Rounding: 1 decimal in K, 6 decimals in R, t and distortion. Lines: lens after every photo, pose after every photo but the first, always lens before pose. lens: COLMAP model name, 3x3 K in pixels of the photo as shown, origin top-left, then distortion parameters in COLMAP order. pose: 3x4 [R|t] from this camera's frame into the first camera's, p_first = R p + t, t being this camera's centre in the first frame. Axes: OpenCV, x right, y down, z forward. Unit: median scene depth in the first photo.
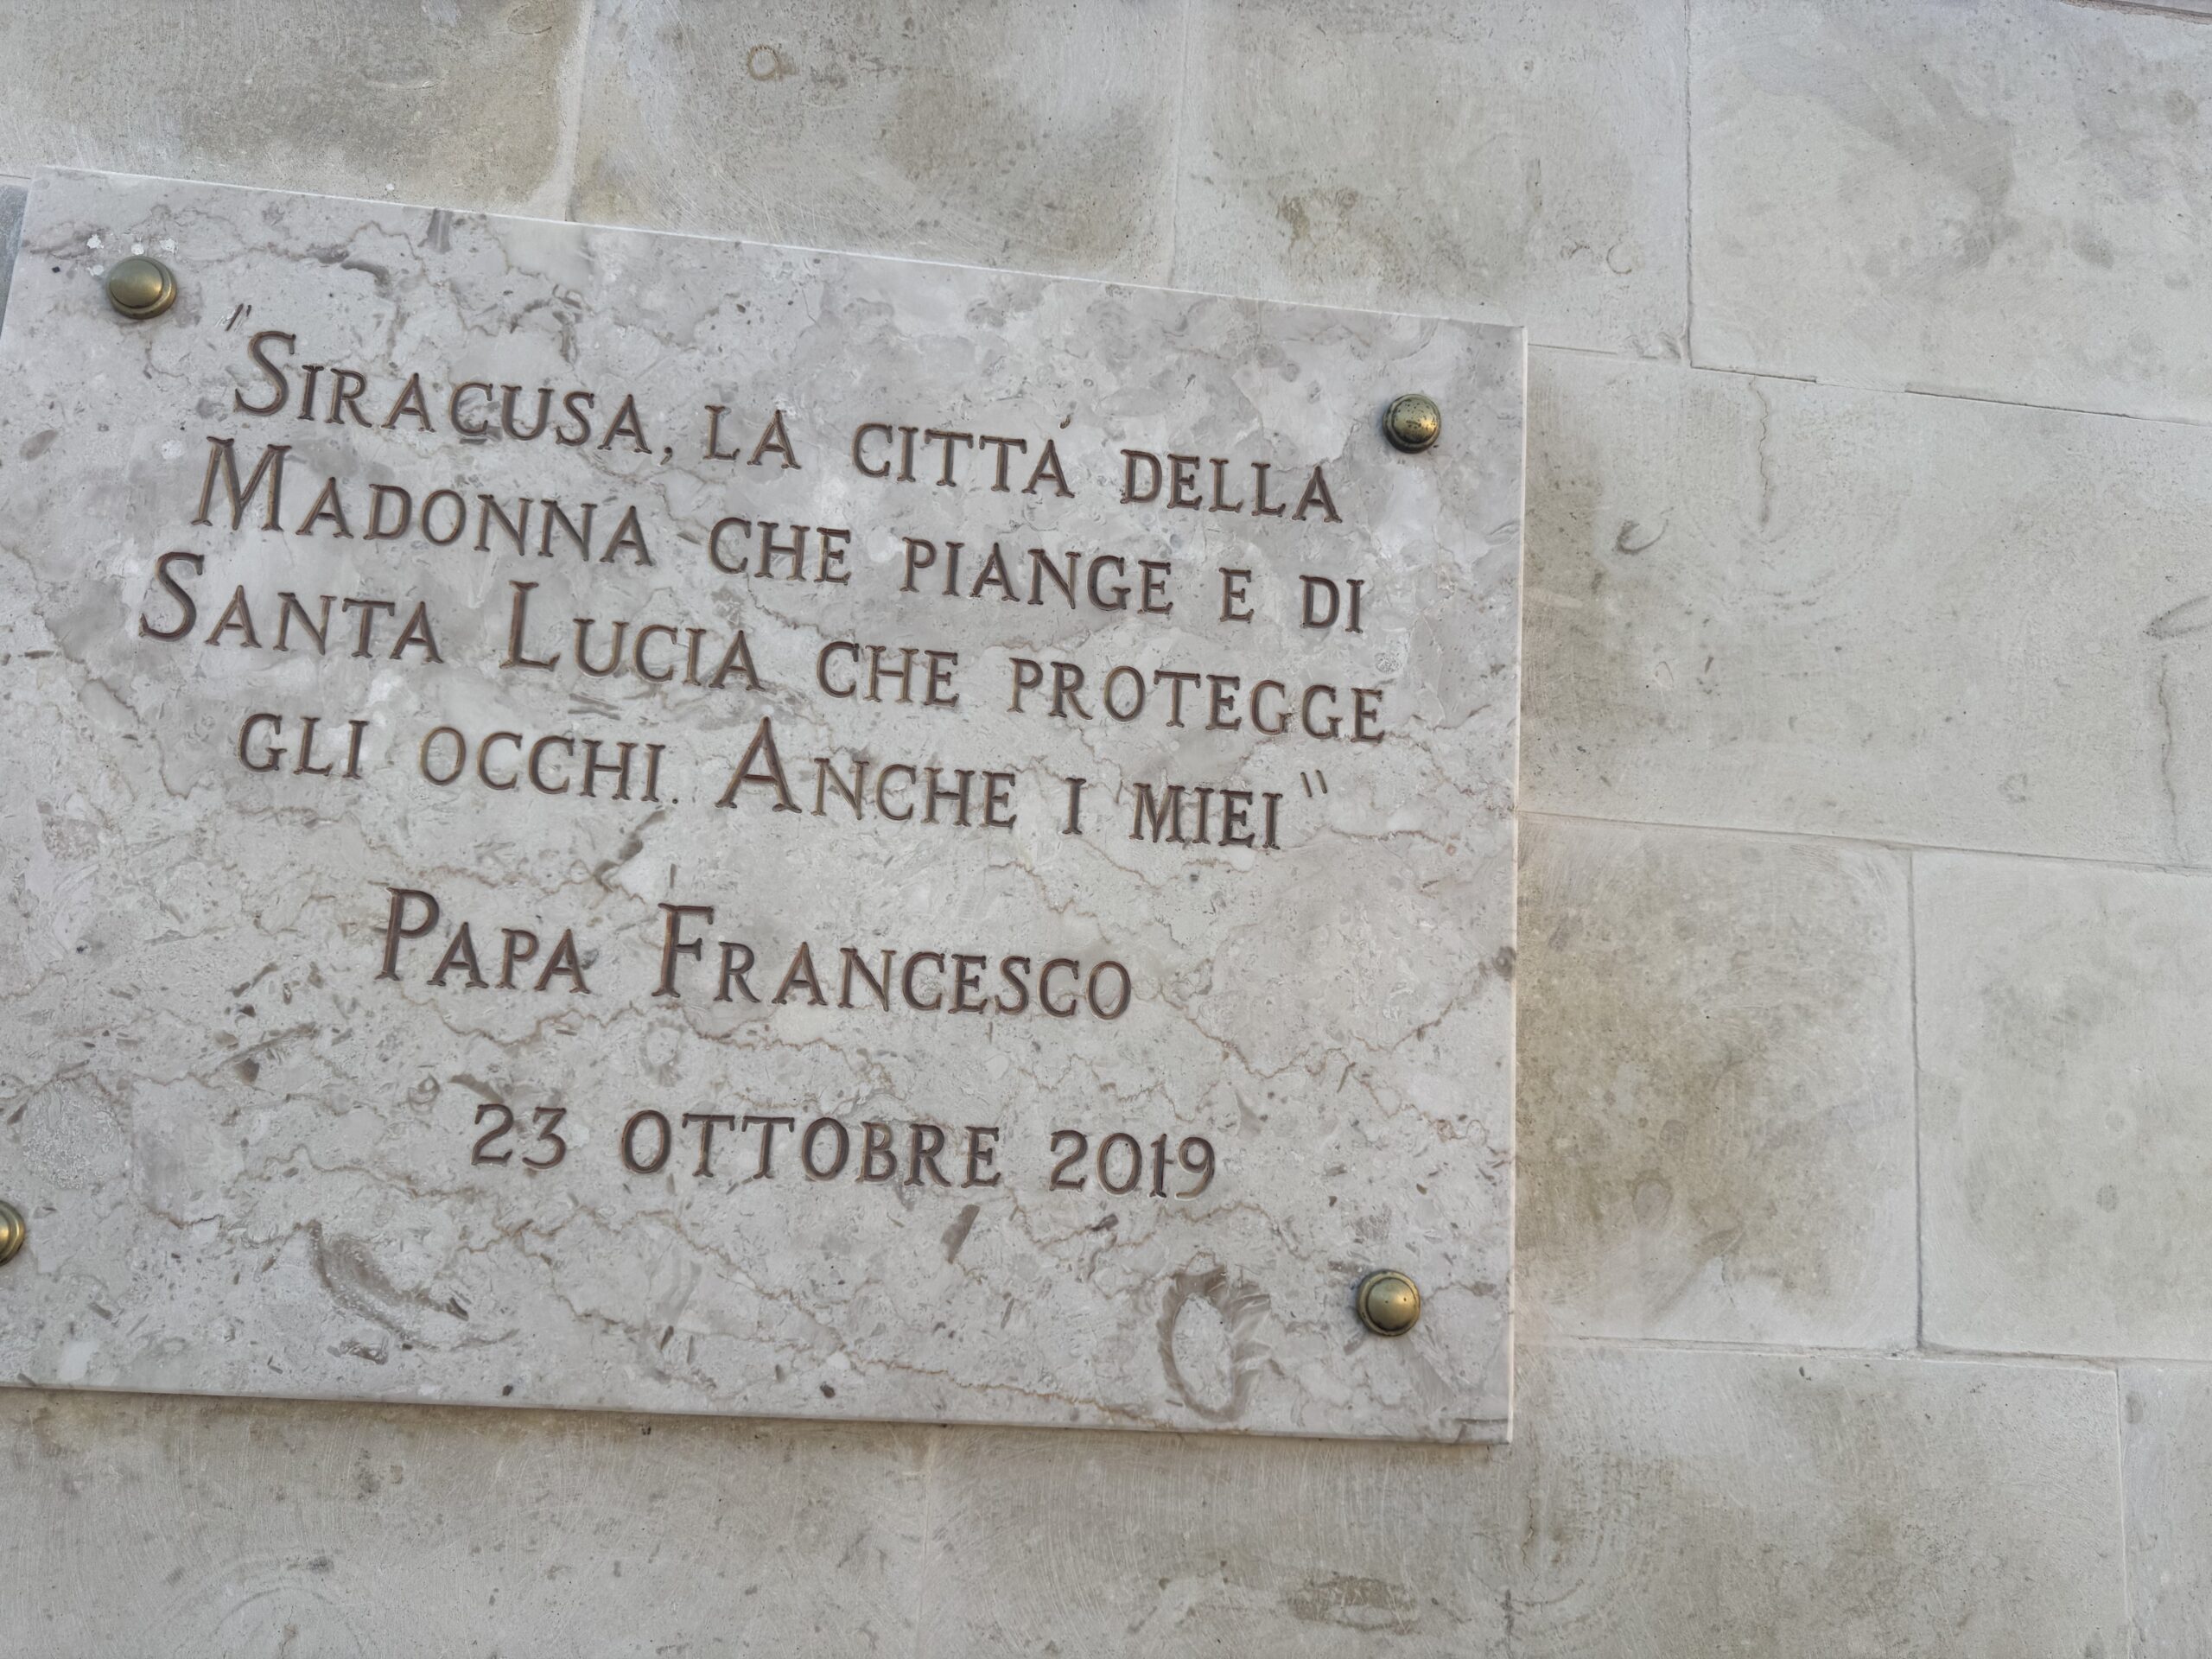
lens RADIAL K [[1547.1, 0, 1106.0], [0, 1547.1, 829.5], [0, 0, 1]] dist [0.100797, -0.168264]
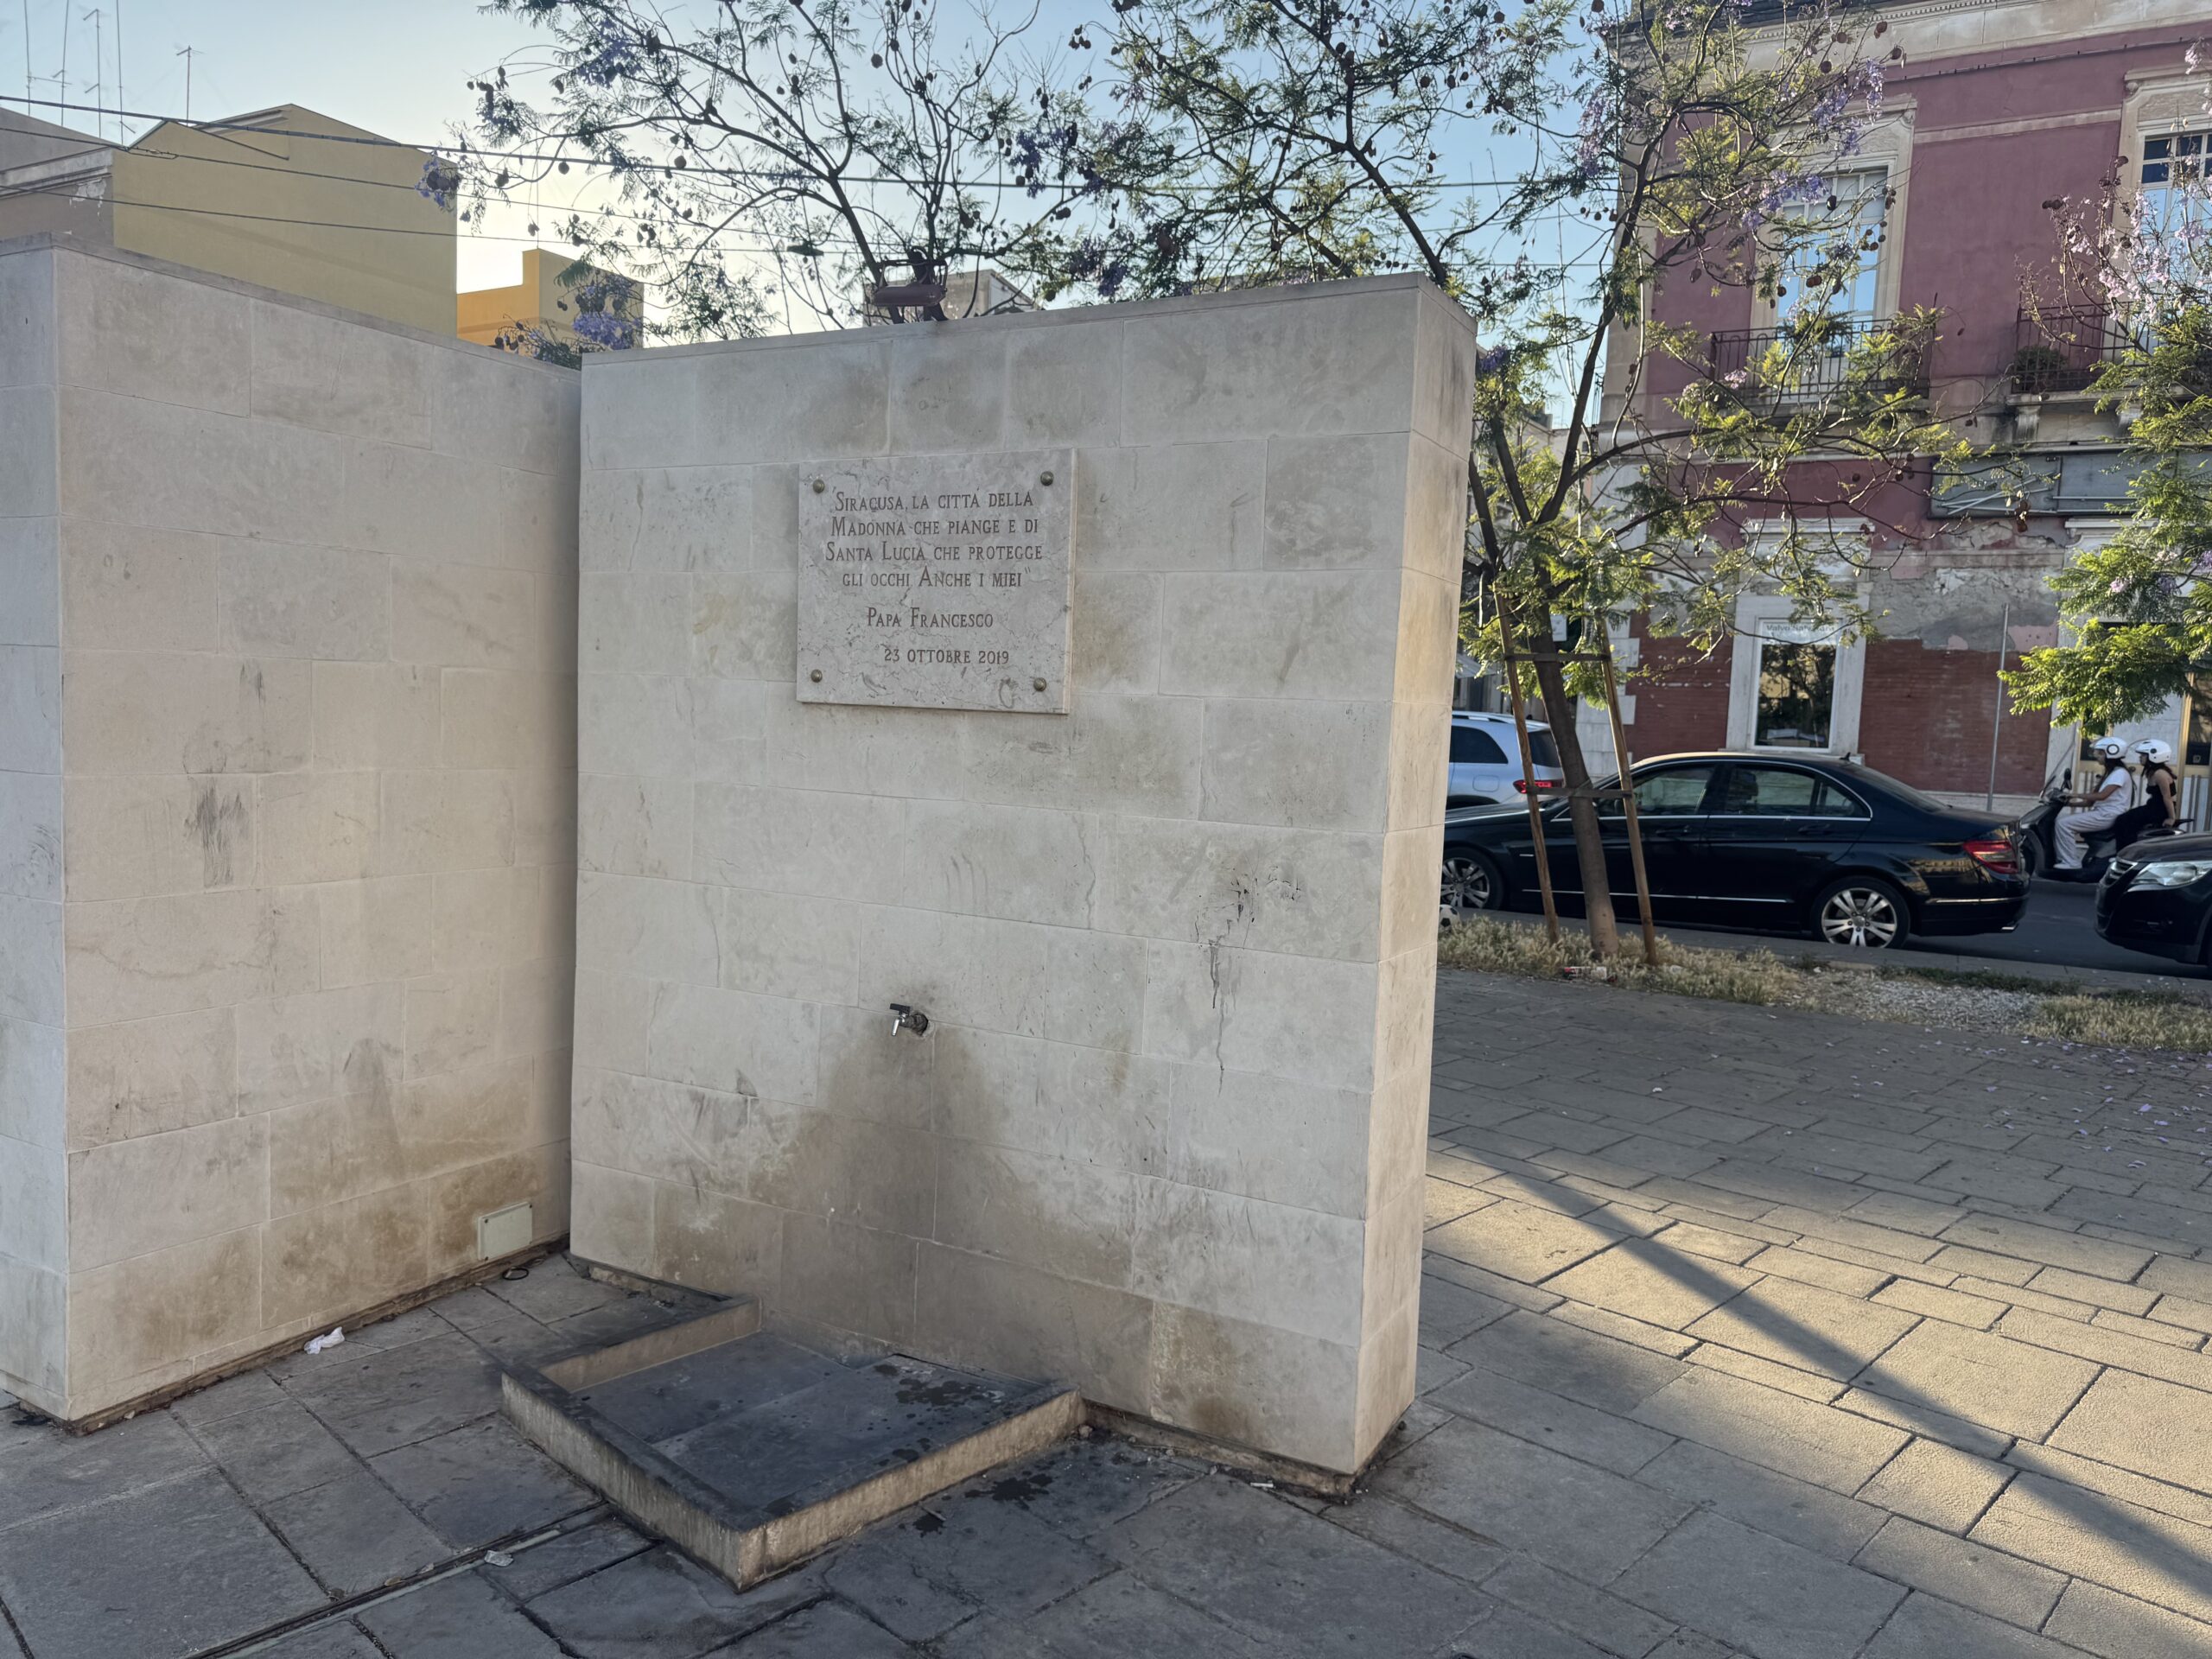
lens RADIAL K [[1547.1, 0, 1106.0], [0, 1547.1, 829.5], [0, 0, 1]] dist [0.100797, -0.168264]
pose [[0.814819, 0.022531, -0.579277, 2.925044], [0.110660, 0.974825, 0.193572, -0.142161], [0.569056, -0.221828, 0.791813, -2.549572]]
